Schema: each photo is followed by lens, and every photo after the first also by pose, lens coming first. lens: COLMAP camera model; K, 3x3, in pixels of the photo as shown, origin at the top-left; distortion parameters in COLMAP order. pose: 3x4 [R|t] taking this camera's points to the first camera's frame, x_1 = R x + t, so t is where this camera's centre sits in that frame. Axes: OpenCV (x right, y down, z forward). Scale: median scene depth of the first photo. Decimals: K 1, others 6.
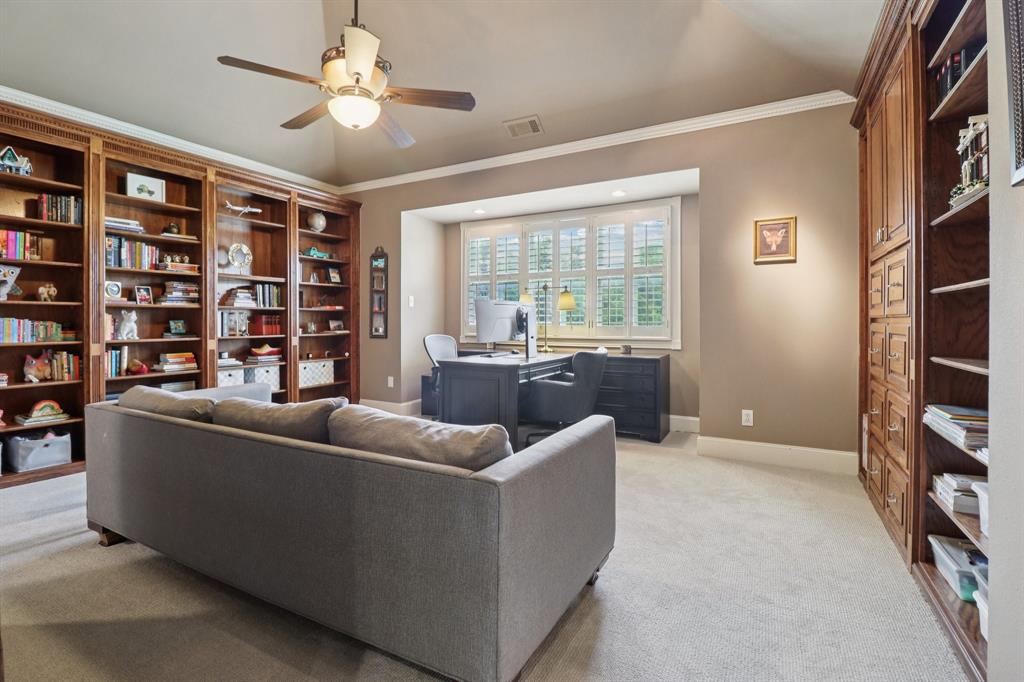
lens RADIAL K [[475.1, 0, 511.0], [0, 475.1, 322.9], [0, 0, 1]] dist [-0.008267, -0.001199]
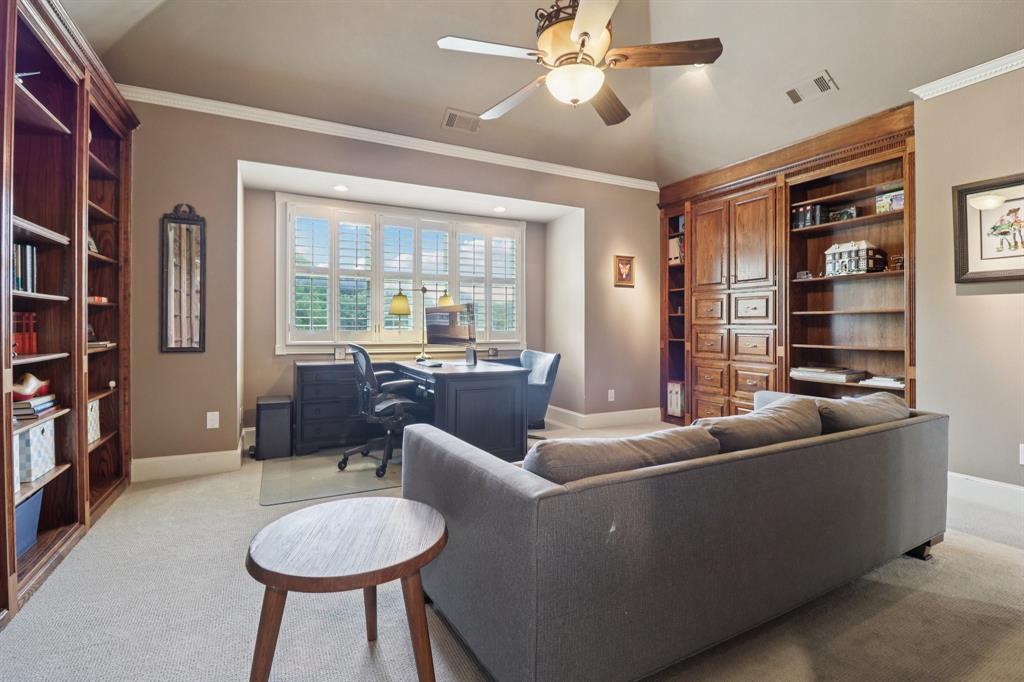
lens RADIAL K [[475.1, 0, 511.0], [0, 475.1, 322.9], [0, 0, 1]] dist [-0.008267, -0.001199]
pose [[0.557763, 0.008115, 0.829961, -0.735549], [-0.001276, 0.999959, -0.008919, -0.001473], [-0.829999, 0.003916, 0.557750, 0.412100]]
